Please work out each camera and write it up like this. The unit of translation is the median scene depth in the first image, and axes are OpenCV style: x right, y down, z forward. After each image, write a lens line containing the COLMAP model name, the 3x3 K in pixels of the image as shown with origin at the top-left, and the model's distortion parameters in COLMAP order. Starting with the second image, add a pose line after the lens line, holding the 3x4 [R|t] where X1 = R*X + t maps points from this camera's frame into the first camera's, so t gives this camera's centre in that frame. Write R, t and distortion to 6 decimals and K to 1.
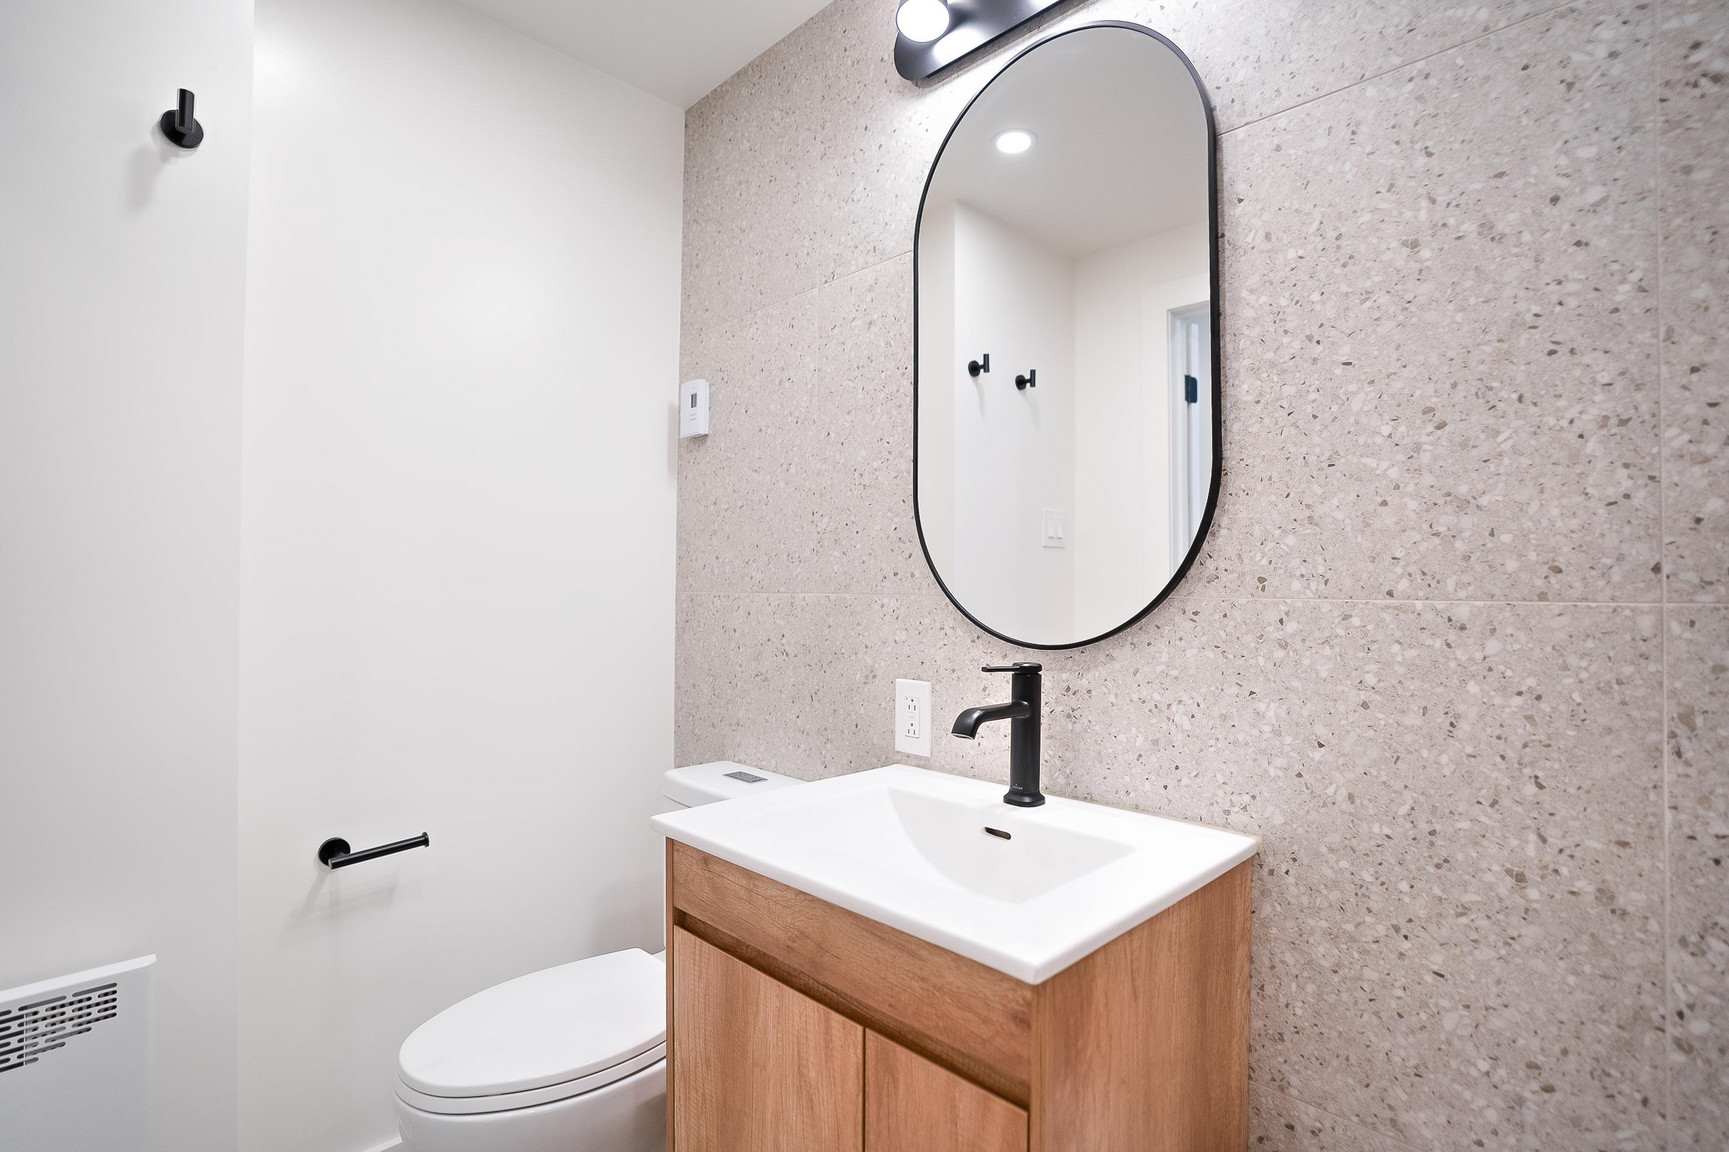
lens RADIAL K [[828.6, 0, 864.5], [0, 828.6, 576.0], [0, 0, 1]] dist [-0.069734, 0.033829]
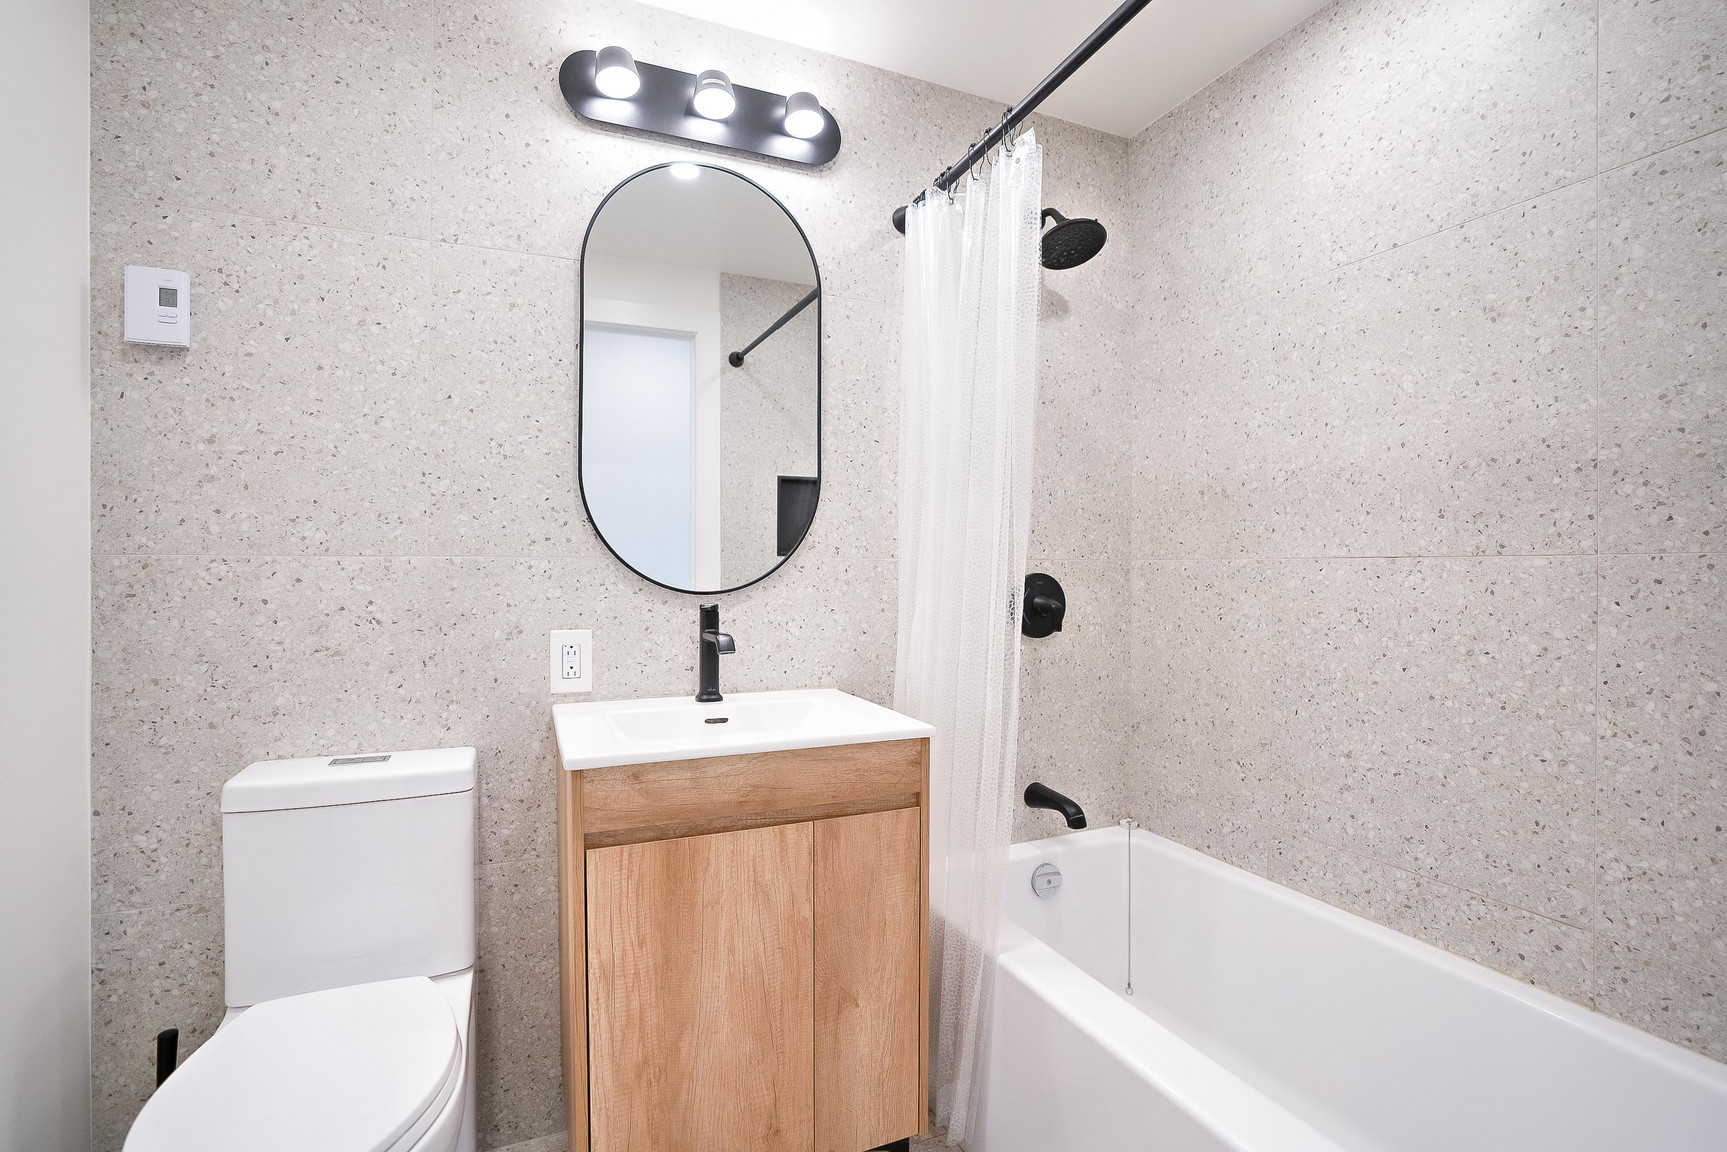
lens RADIAL K [[827.7, 0, 863.5], [0, 827.7, 576.0], [0, 0, 1]] dist [-0.069734, 0.033829]
pose [[0.347530, -0.013725, 0.937568, -0.852786], [-0.013183, 0.999723, 0.019522, 0.020350], [-0.937576, -0.019145, 0.347253, 0.199431]]
